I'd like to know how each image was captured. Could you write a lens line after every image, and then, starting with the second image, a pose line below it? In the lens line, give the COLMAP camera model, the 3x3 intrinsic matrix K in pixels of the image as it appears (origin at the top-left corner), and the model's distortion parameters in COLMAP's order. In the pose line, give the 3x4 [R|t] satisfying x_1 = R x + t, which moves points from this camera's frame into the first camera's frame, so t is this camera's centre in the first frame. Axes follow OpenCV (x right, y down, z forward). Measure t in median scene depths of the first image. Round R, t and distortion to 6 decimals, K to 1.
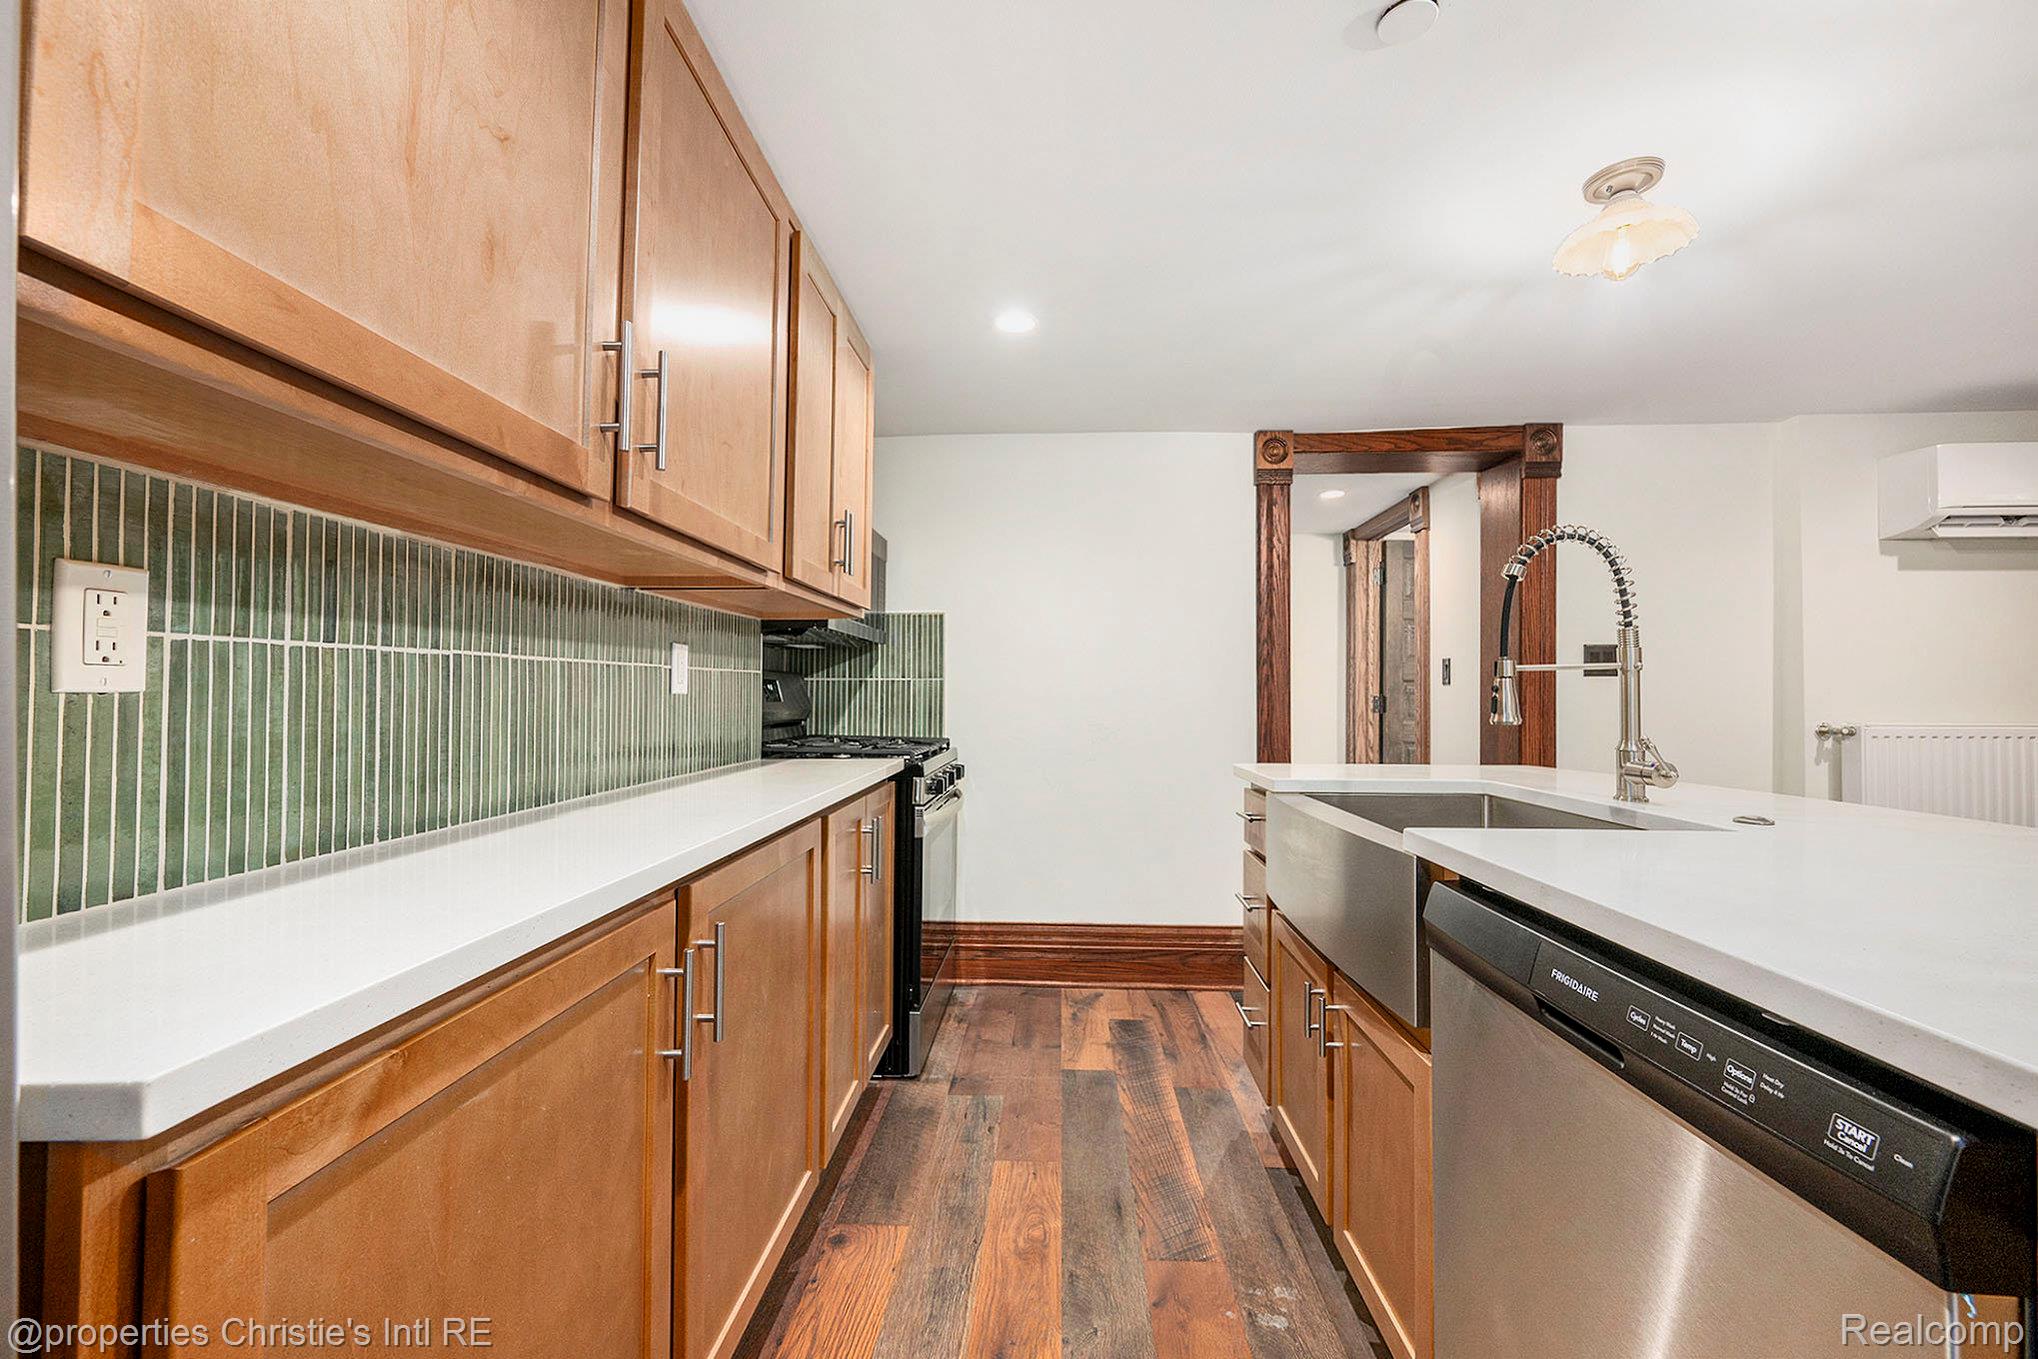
lens RADIAL K [[796.4, 0, 1029.9], [0, 796.4, 681.3], [0, 0, 1]] dist [-0.013973, 0.000065]
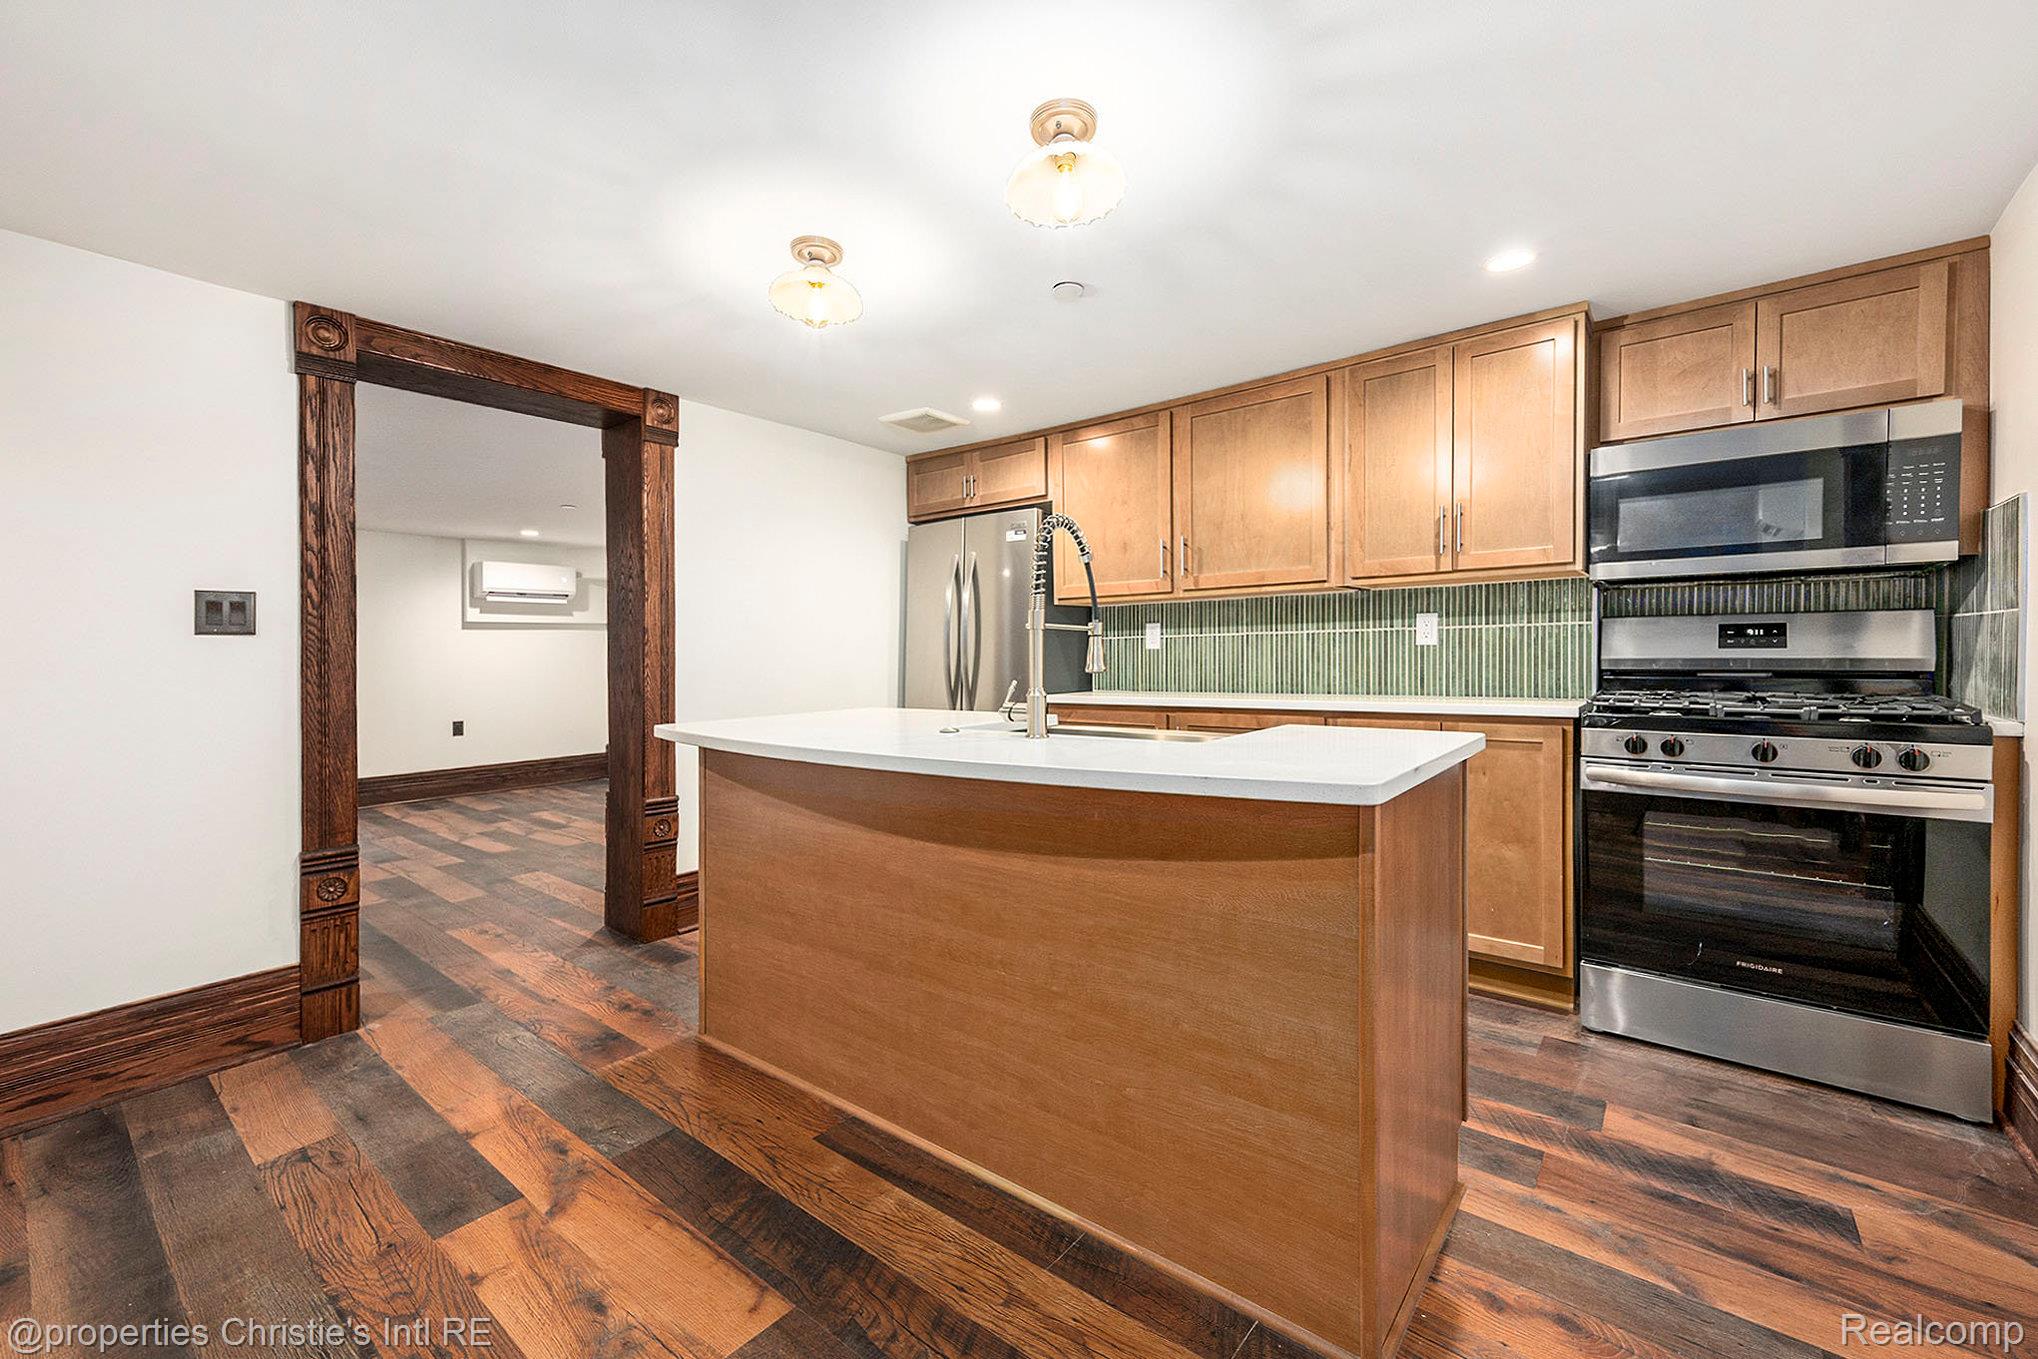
lens RADIAL K [[796.4, 0, 1029.9], [0, 796.4, 681.3], [0, 0, 1]] dist [-0.013973, 0.000065]
pose [[-0.578016, 0.030282, -0.815464, 1.722348], [0.022614, 0.999522, 0.021088, 0.048297], [0.815712, -0.006252, -0.578424, 1.660800]]
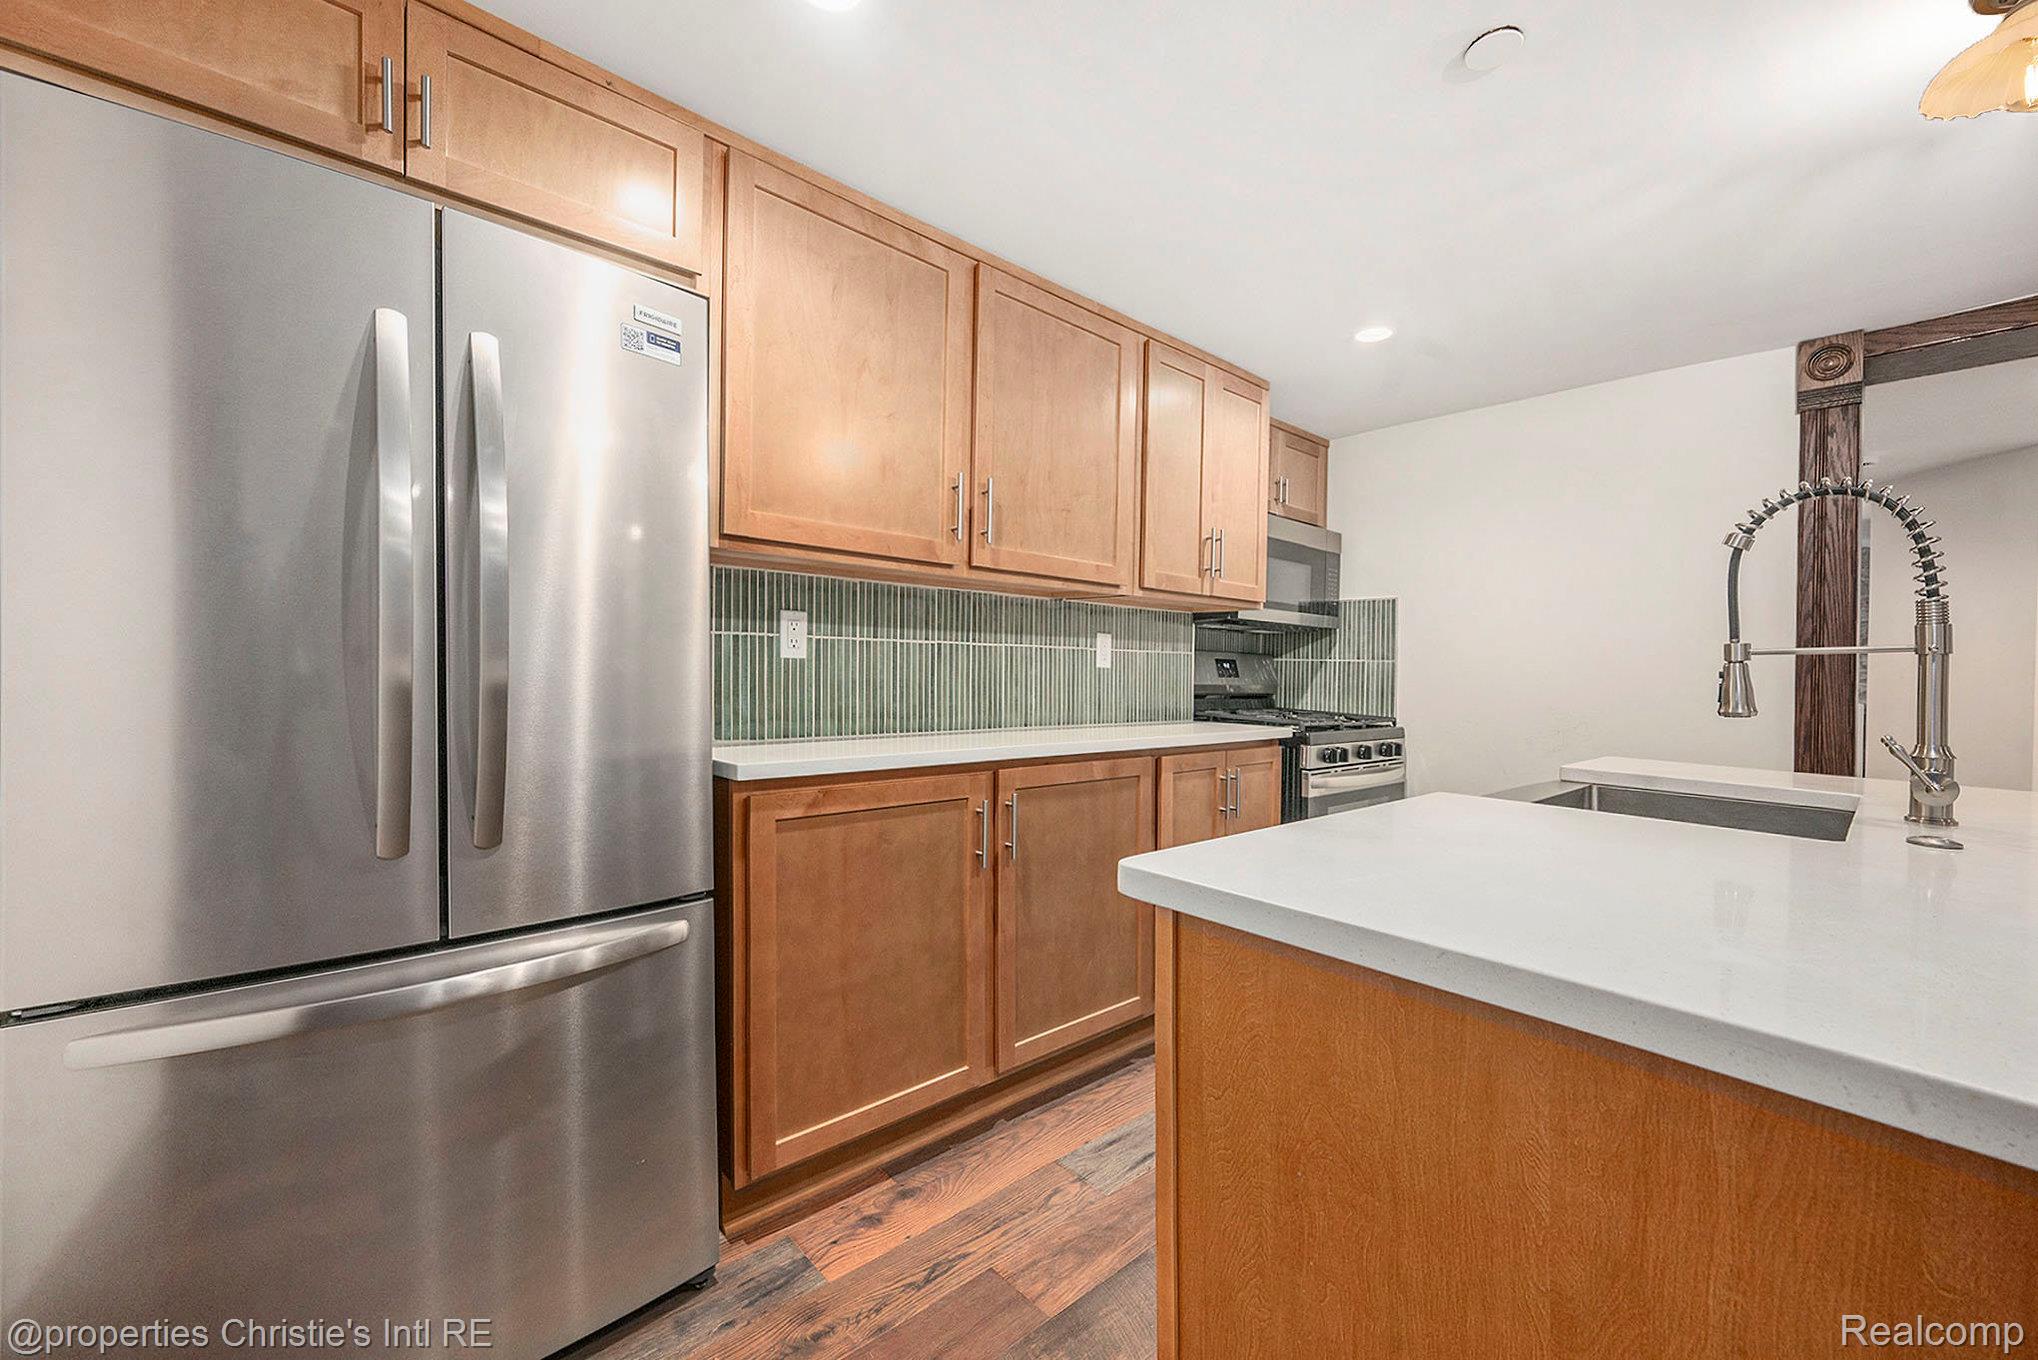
lens RADIAL K [[791.2, 0, 1019.0], [0, 791.2, 680.0], [0, 0, 1]] dist [0.001113, 0.000075]
pose [[0.691978, 0.027597, -0.721391, 0.661938], [-0.012964, 0.999583, 0.025804, 0.003655], [0.721802, -0.008504, 0.692048, -0.162743]]
